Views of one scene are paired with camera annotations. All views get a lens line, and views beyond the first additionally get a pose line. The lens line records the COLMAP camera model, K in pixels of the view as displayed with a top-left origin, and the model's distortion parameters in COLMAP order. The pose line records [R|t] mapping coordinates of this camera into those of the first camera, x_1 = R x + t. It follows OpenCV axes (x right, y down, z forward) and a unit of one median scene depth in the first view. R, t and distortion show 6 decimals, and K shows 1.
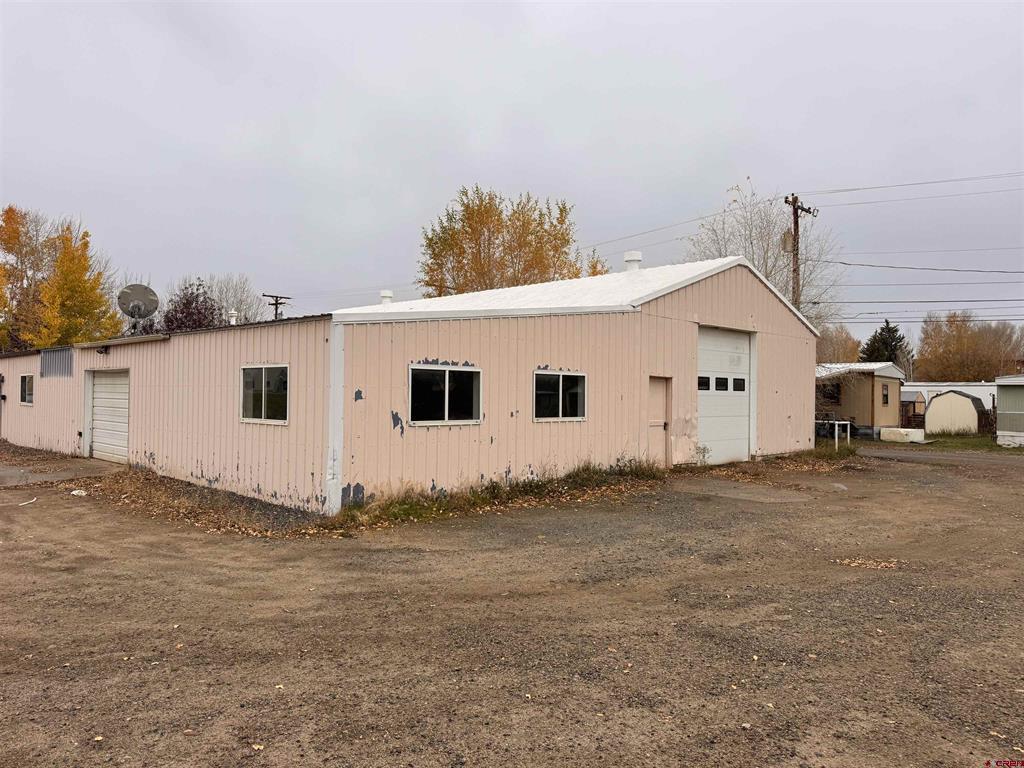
lens RADIAL K [[726.0, 0, 511.7], [0, 726.0, 385.4], [0, 0, 1]] dist [0.108522, -0.179126]
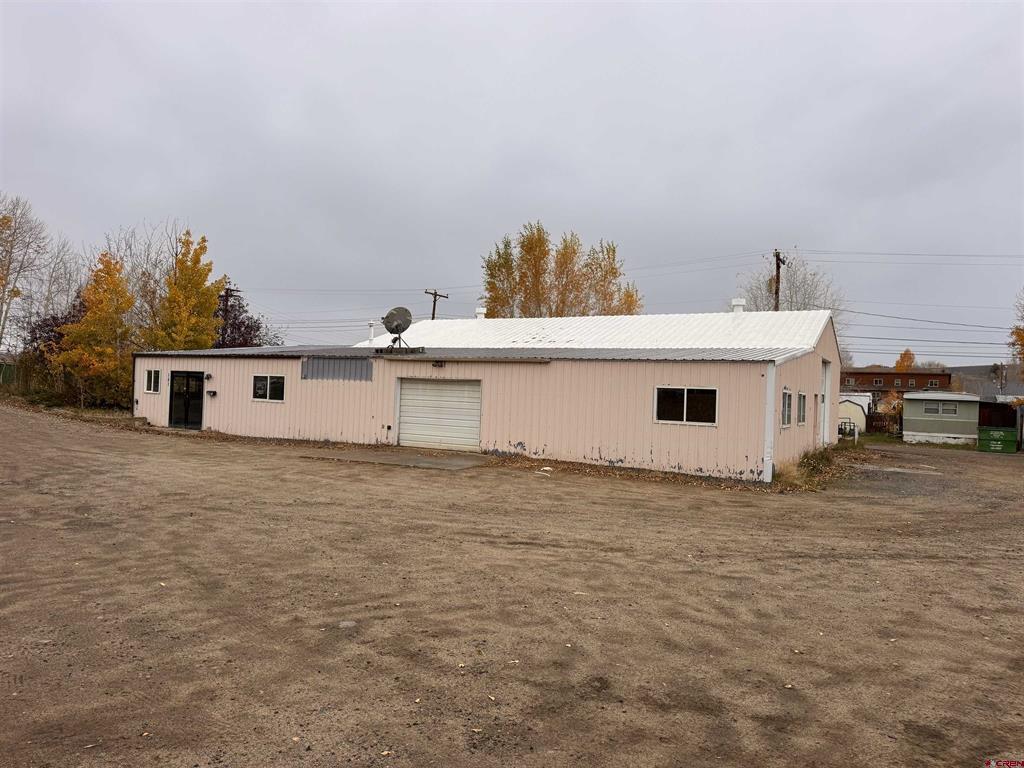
lens RADIAL K [[726.0, 0, 511.7], [0, 726.0, 385.4], [0, 0, 1]] dist [0.108522, -0.179126]
pose [[0.966032, 0.026224, 0.257087, -0.693275], [-0.028579, 0.999577, 0.005427, -0.018605], [-0.256836, -0.012590, 0.966373, -0.257439]]
